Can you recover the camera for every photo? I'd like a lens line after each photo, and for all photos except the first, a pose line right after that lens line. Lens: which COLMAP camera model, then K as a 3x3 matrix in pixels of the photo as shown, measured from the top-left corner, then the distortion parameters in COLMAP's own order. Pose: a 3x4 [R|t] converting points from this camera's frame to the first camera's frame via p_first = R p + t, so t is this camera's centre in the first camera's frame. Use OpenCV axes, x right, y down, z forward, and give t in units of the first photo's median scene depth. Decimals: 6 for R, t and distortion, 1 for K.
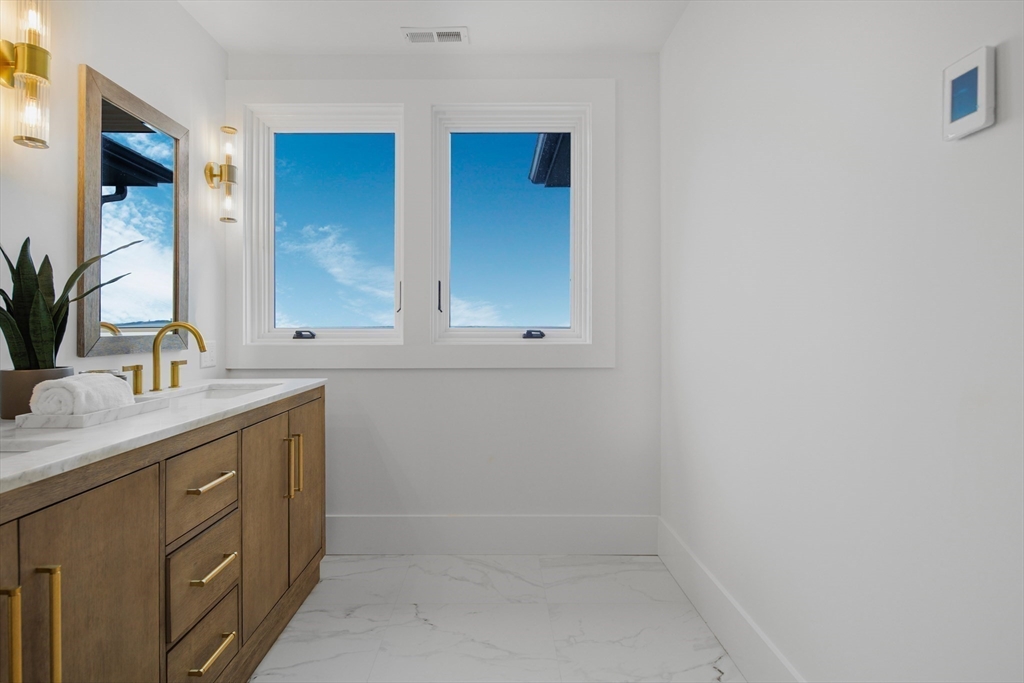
lens RADIAL K [[504.3, 0, 510.3], [0, 504.3, 333.3], [0, 0, 1]] dist [-0.000129, -0.000877]
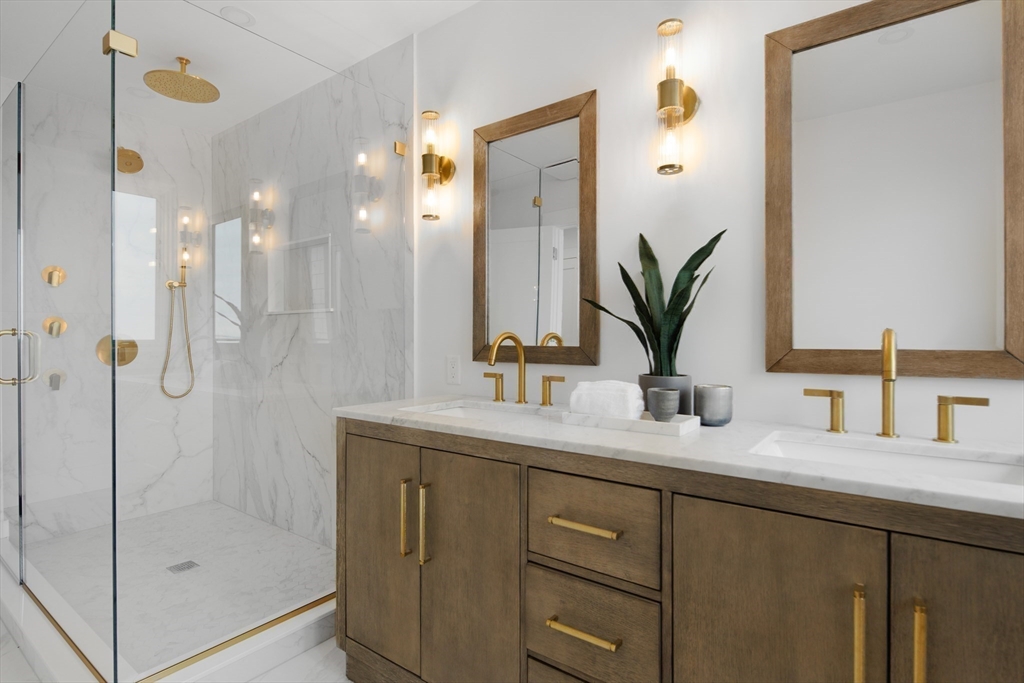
lens RADIAL K [[504.3, 0, 511.3], [0, 504.3, 342.2], [0, 0, 1]] dist [-0.000129, -0.000877]
pose [[-0.613520, 0.007516, -0.789643, 0.143839], [-0.007965, 0.999845, 0.015705, -0.018174], [0.789639, 0.015925, -0.613365, 1.575094]]
